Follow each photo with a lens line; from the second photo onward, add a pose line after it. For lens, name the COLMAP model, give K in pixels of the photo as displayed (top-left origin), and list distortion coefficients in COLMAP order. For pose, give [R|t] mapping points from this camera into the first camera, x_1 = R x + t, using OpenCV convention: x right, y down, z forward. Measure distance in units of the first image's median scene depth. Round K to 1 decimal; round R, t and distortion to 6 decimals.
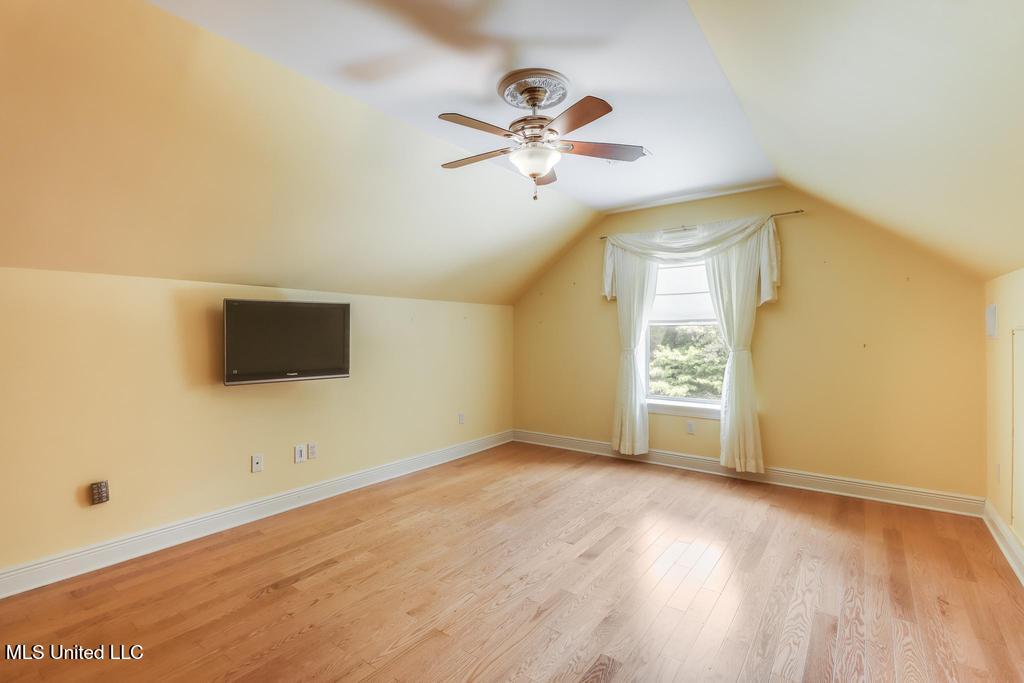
lens RADIAL K [[474.9, 0, 511.6], [0, 474.9, 335.1], [0, 0, 1]] dist [0.005294, 0.000335]
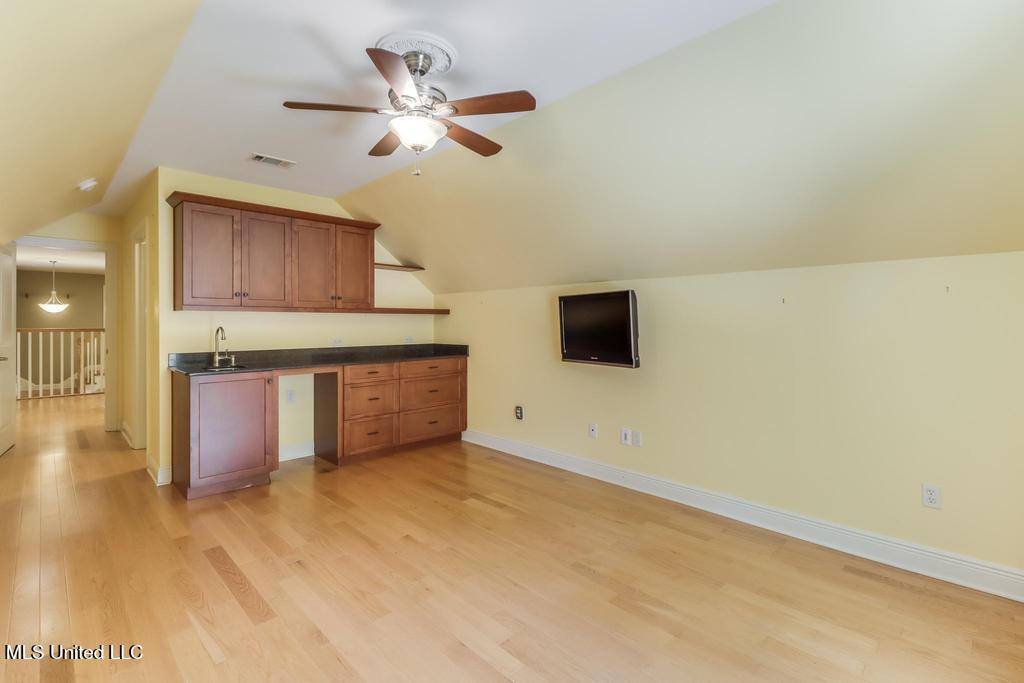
lens RADIAL K [[474.9, 0, 504.9], [0, 474.9, 322.0], [0, 0, 1]] dist [0.005294, 0.000335]
pose [[-0.159178, 0.004551, -0.987239, 0.813224], [-0.007388, 0.999956, 0.005800, -0.009935], [0.987222, 0.008217, -0.159137, 1.161708]]
